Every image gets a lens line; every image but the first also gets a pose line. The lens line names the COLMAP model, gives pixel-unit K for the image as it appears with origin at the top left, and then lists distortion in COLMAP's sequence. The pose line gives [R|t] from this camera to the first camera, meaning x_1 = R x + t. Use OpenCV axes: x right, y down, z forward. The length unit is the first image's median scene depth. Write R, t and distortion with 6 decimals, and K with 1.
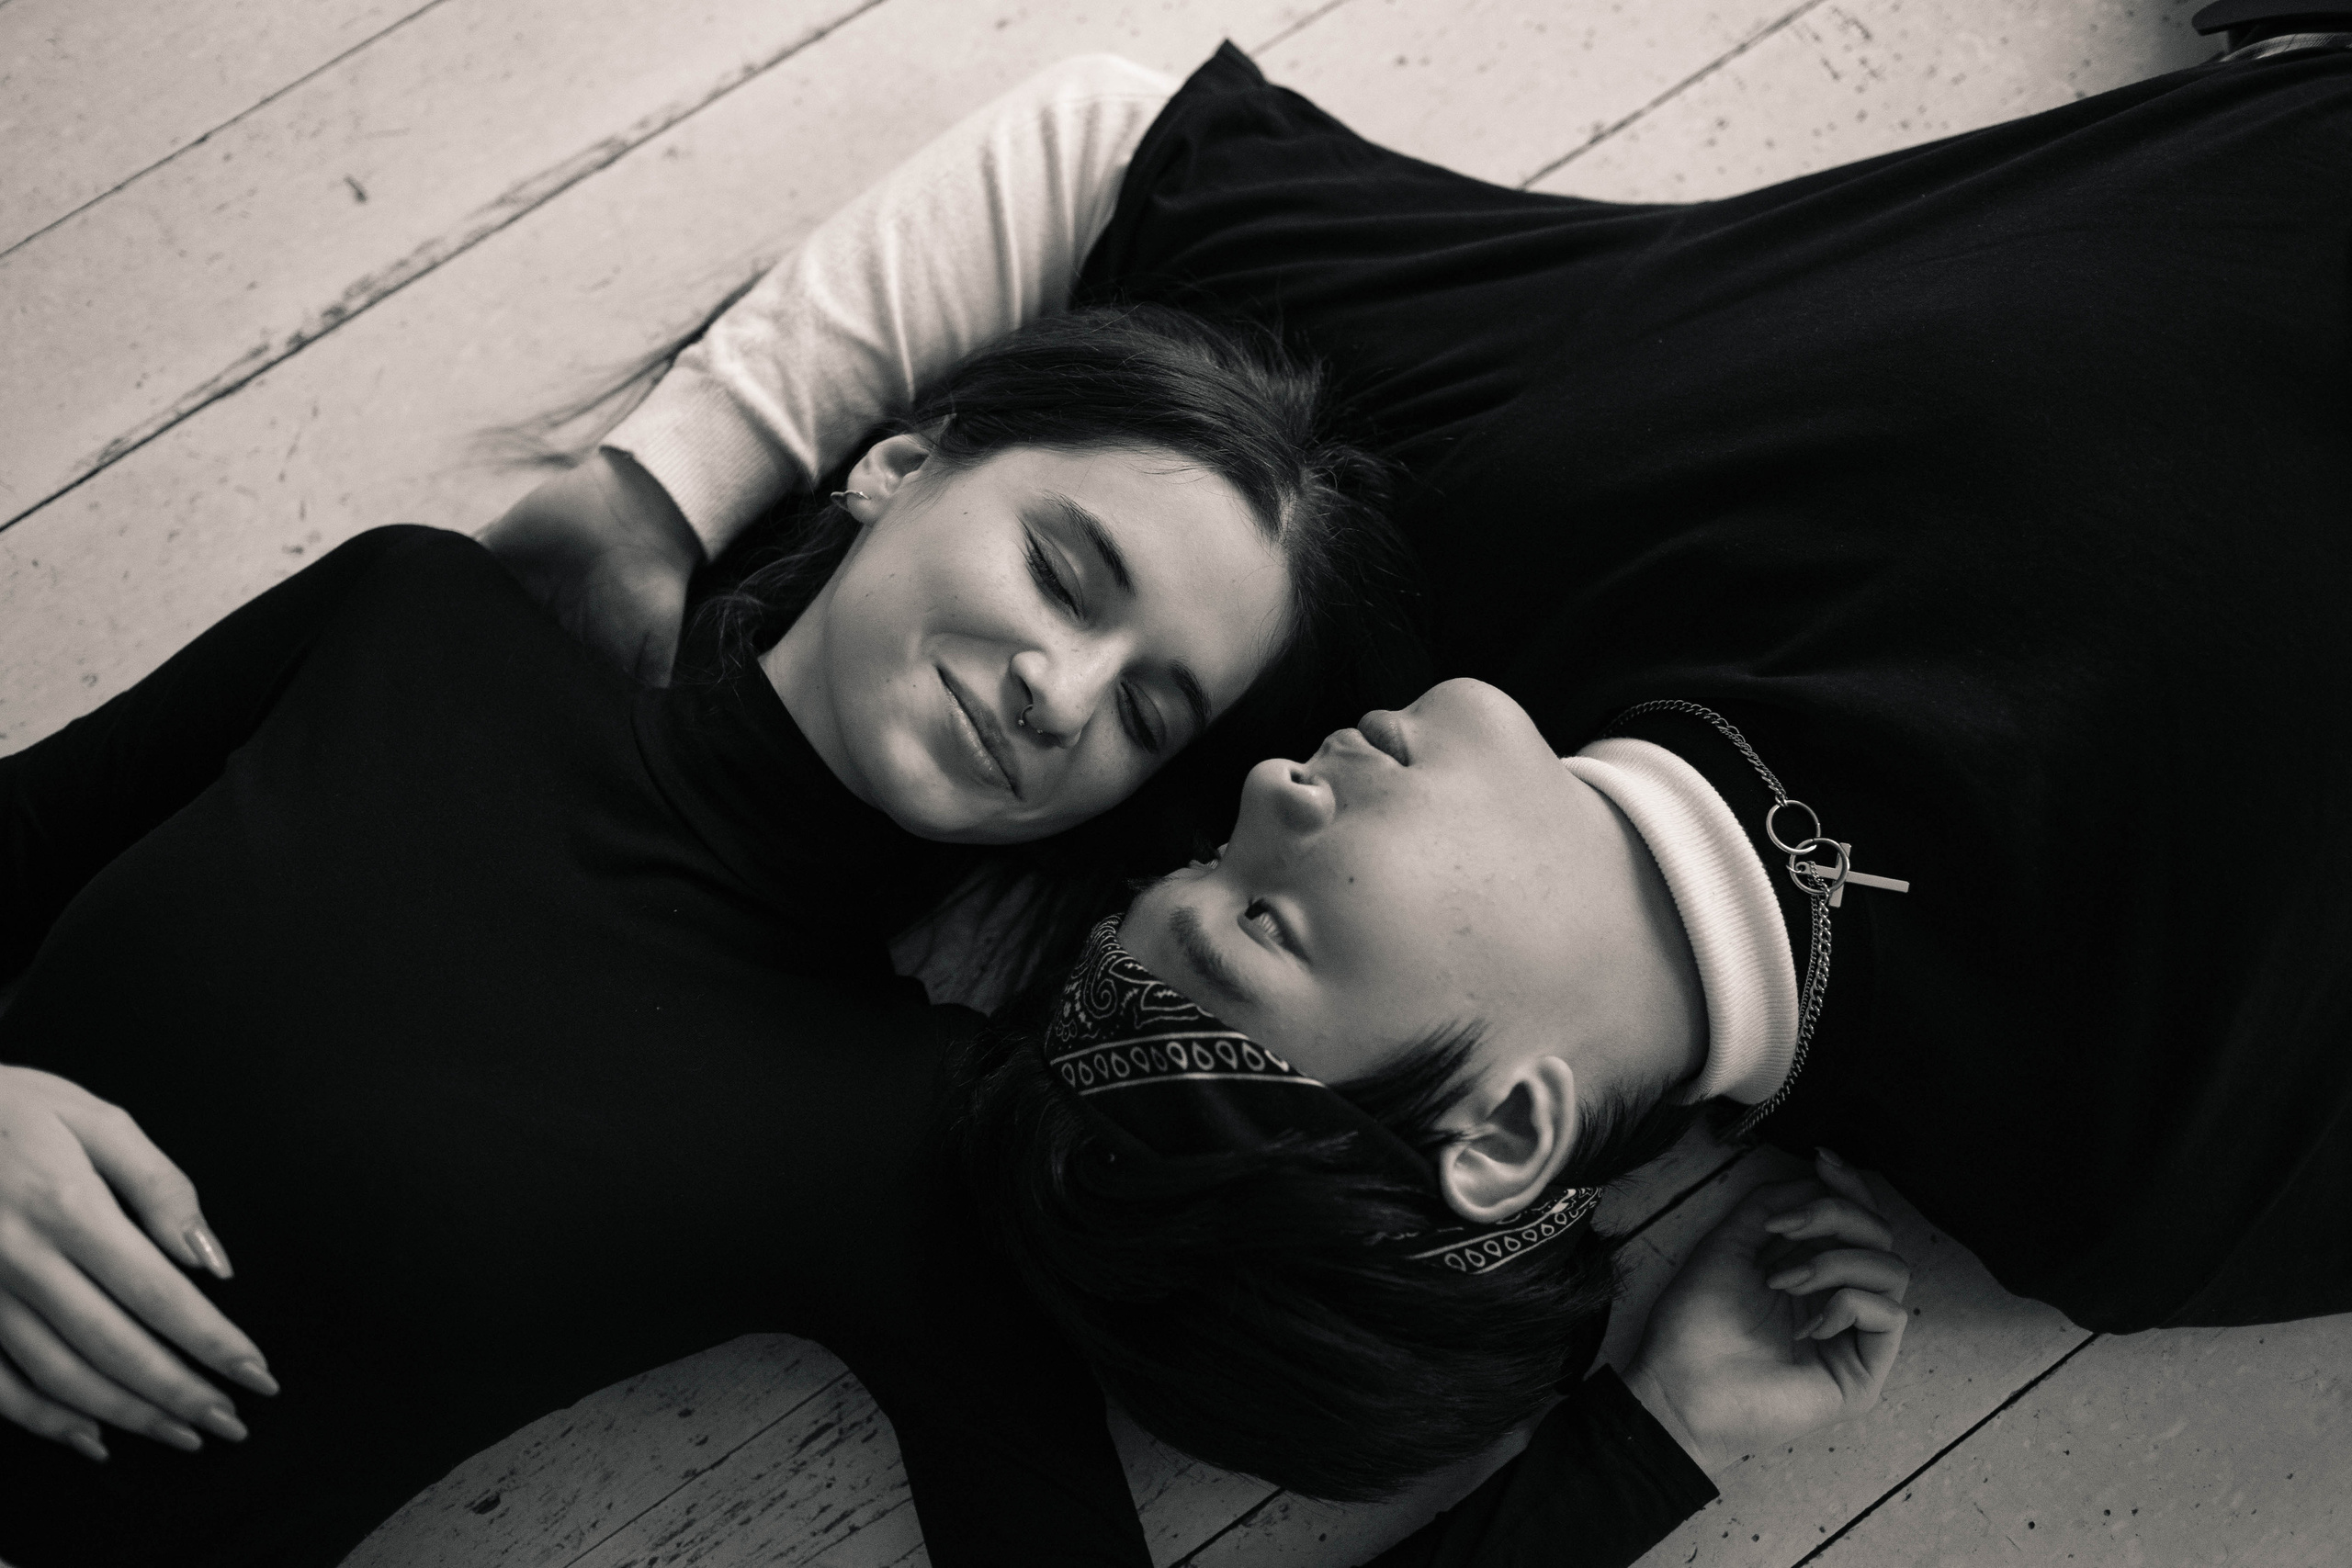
lens RADIAL K [[2304.7, 0, 1166.9], [0, 2304.7, 783.6], [0, 0, 1]] dist [-0.108356, 0.137594]
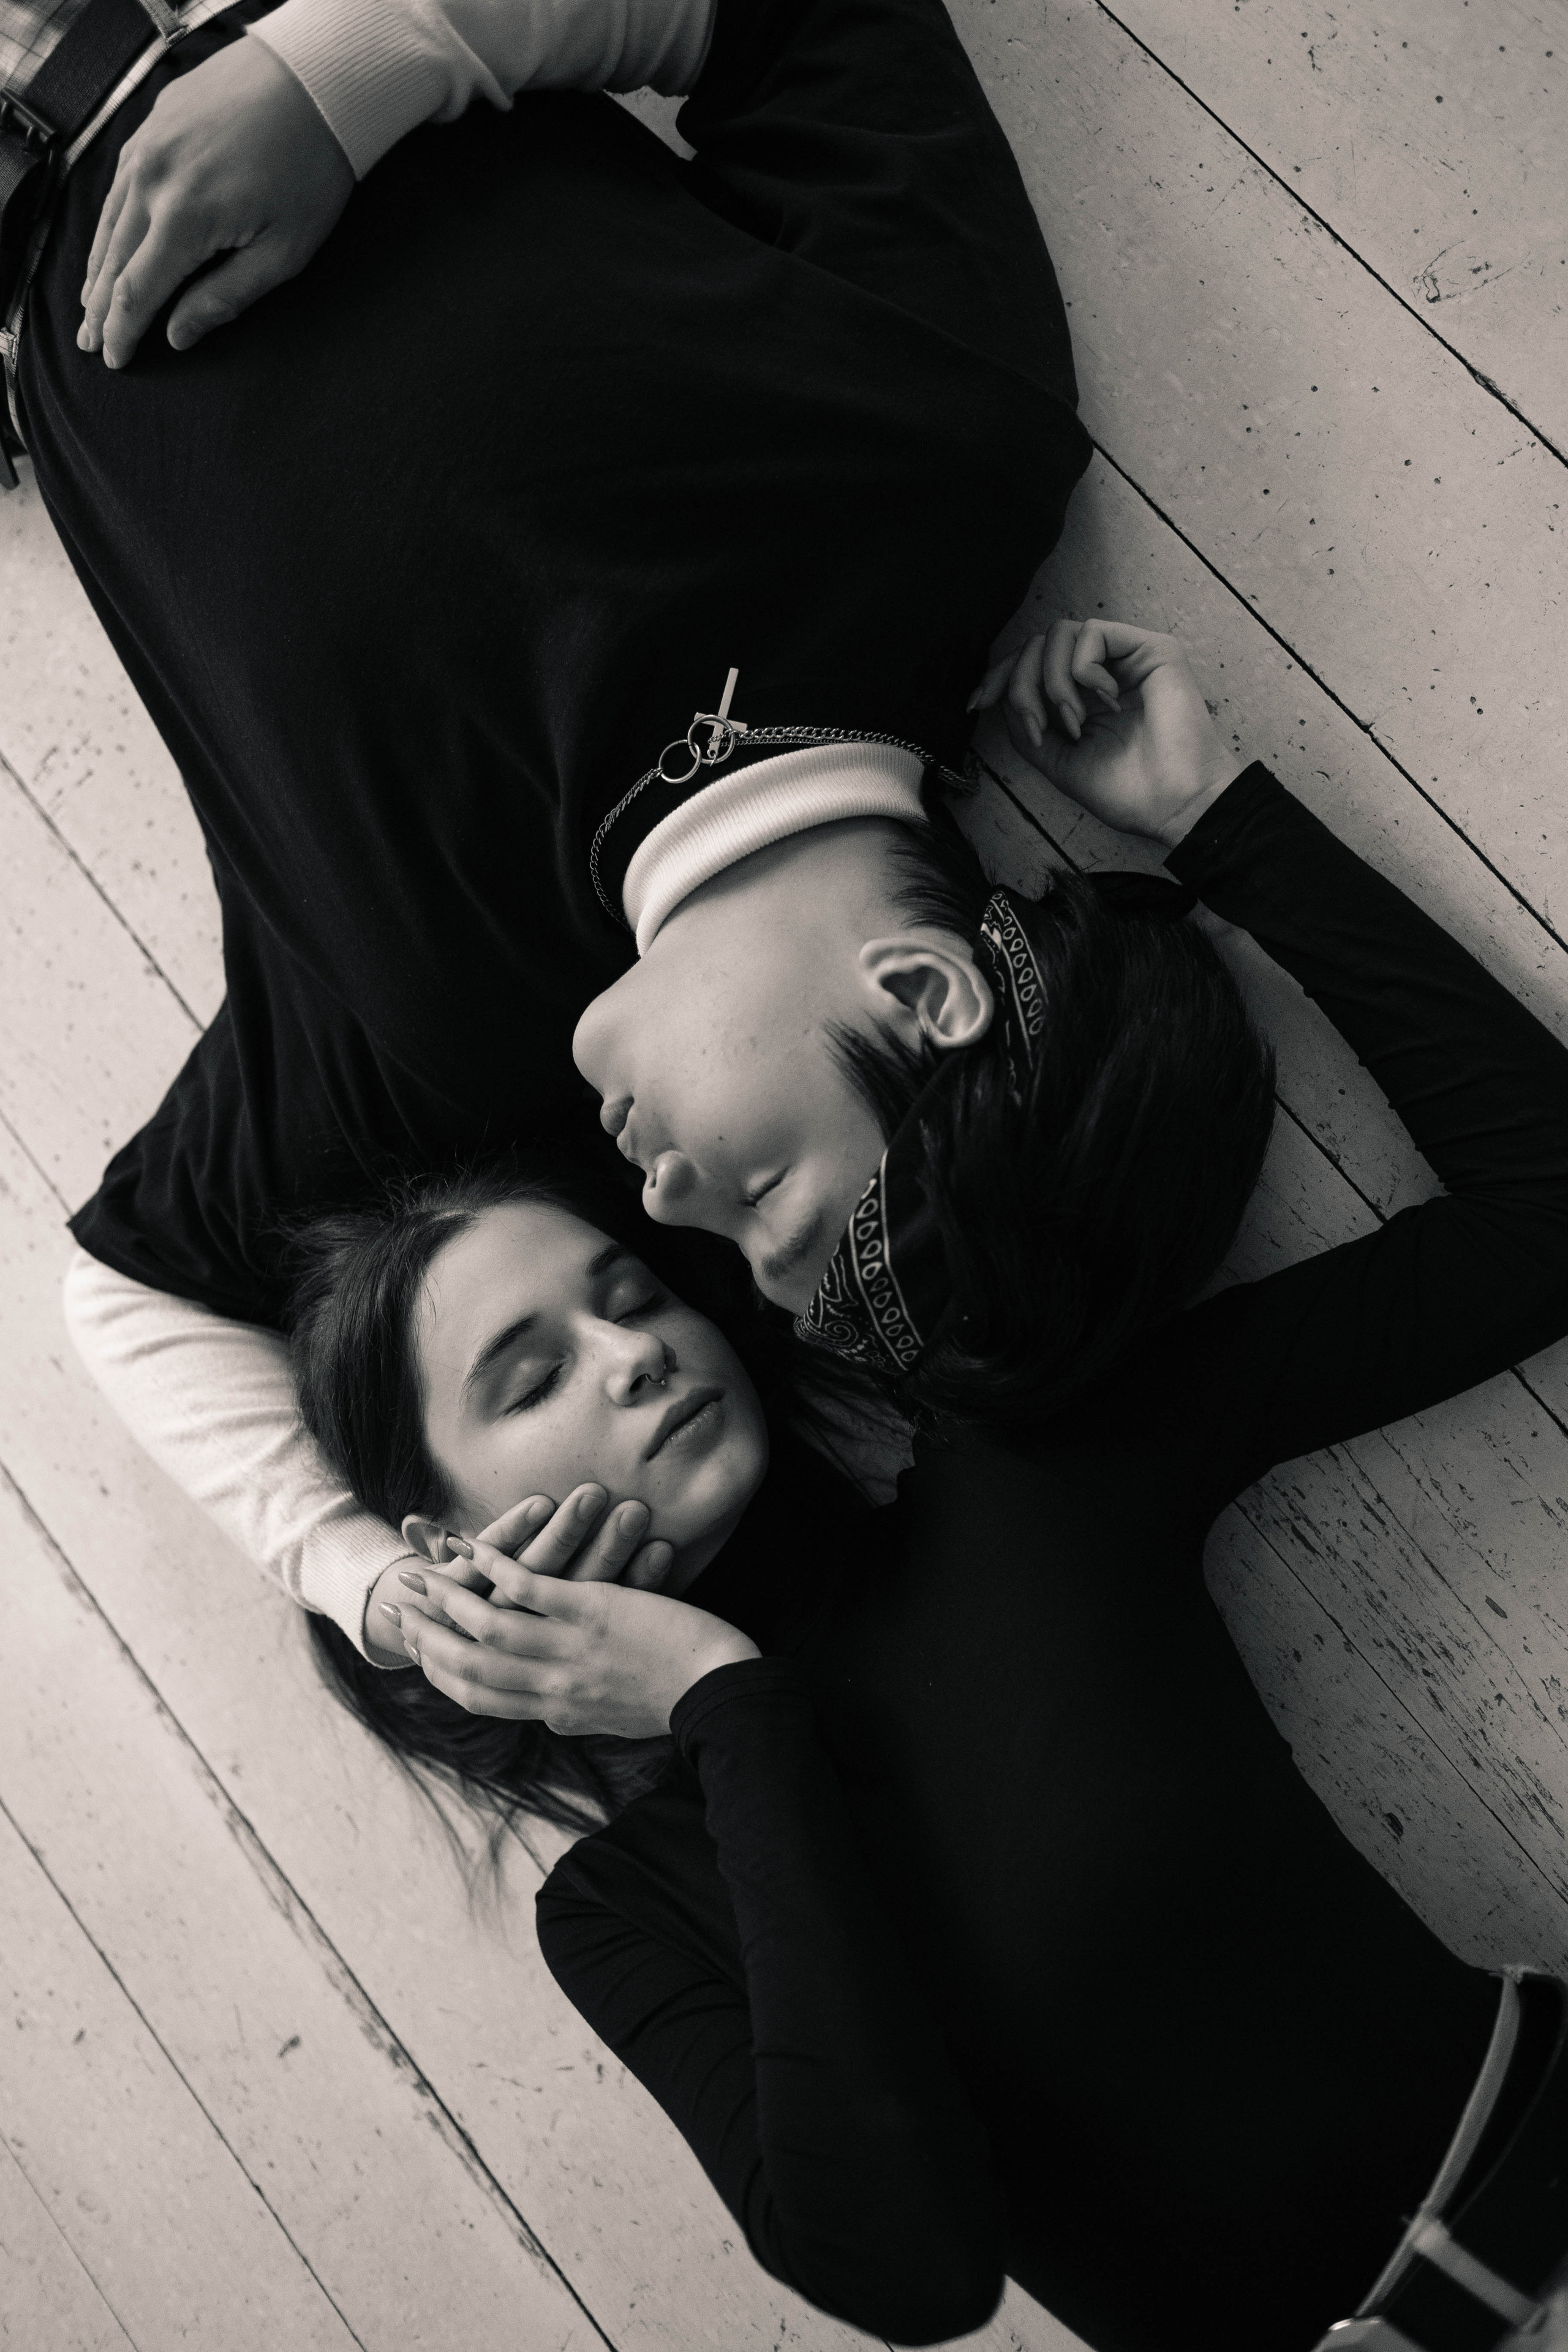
lens RADIAL K [[2326.0, 0, 779.4], [0, 2326.0, 1188.5], [0, 0, 1]] dist [-0.108244, 0.138602]
pose [[-0.091279, -0.994431, 0.052679, -0.015385], [0.993756, -0.094370, -0.059517, 0.108344], [0.064157, 0.046918, 0.996836, -0.175927]]
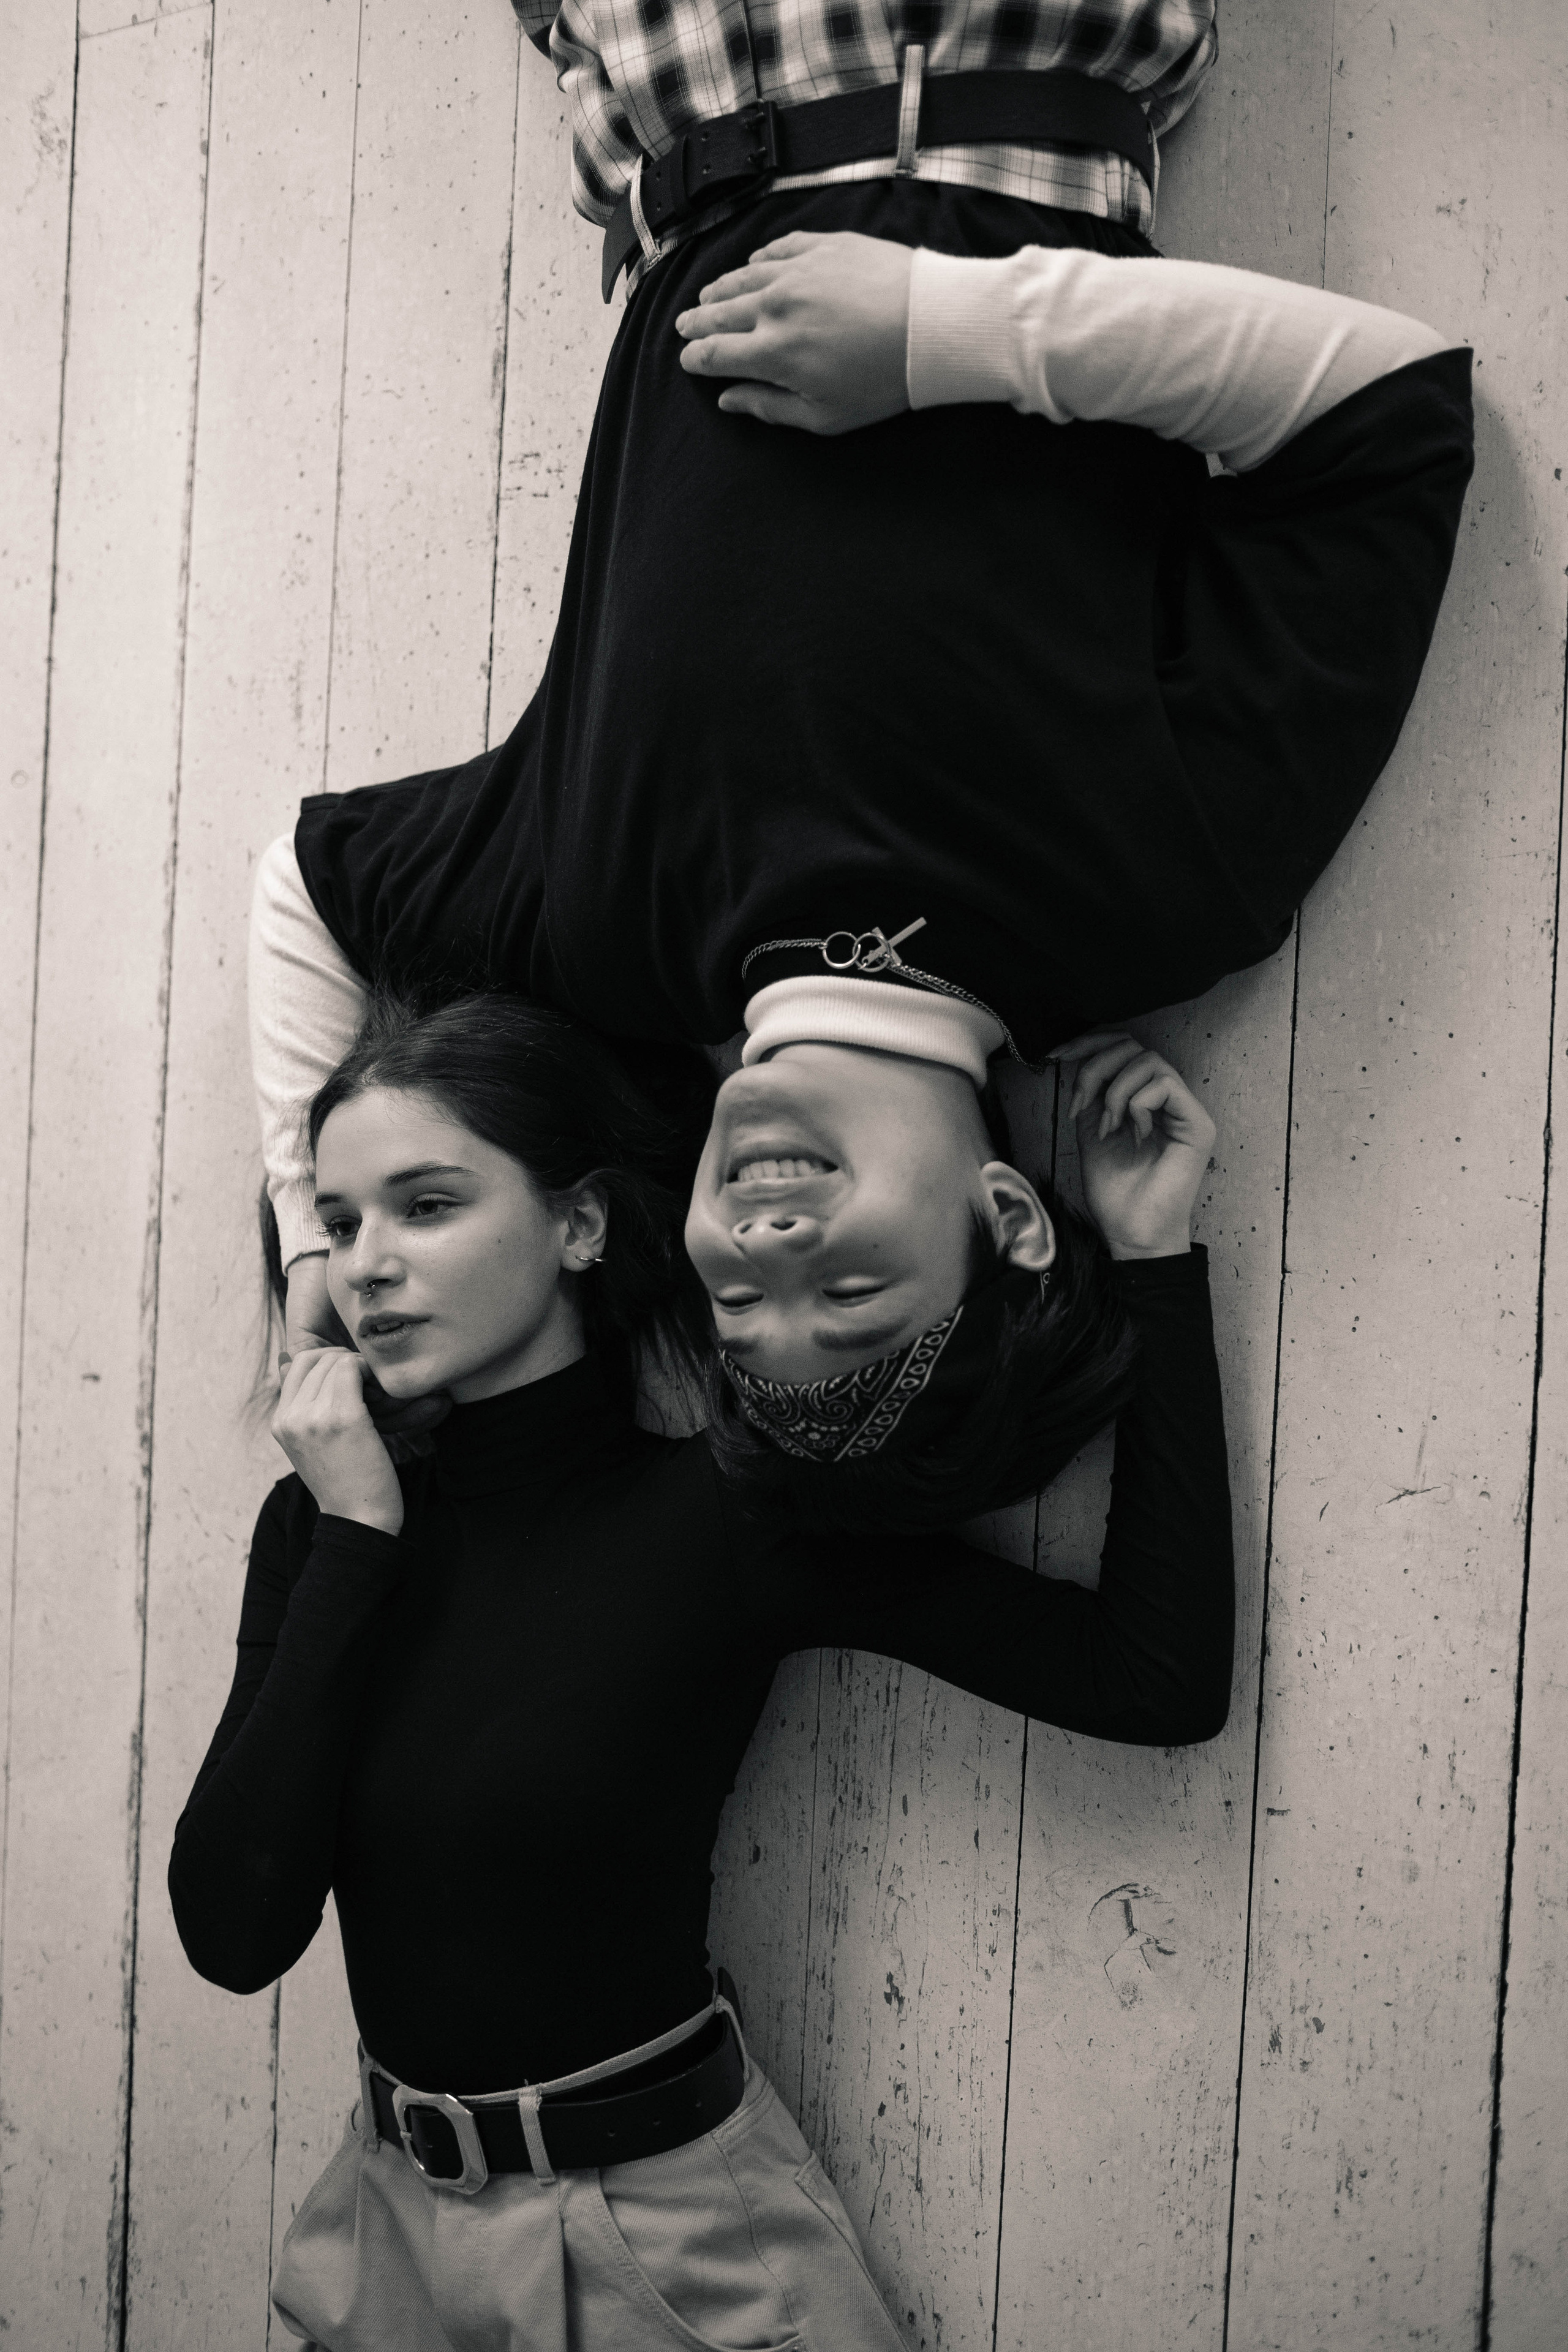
lens RADIAL K [[2310.1, 0, 784.0], [0, 2310.1, 1176.0], [0, 0, 1]] dist [-0.106940, 0.132469]
pose [[0.556545, -0.794318, -0.243549, 0.451345], [0.804981, 0.588085, -0.078498, 0.179958], [0.205580, -0.152364, 0.966707, -0.429845]]
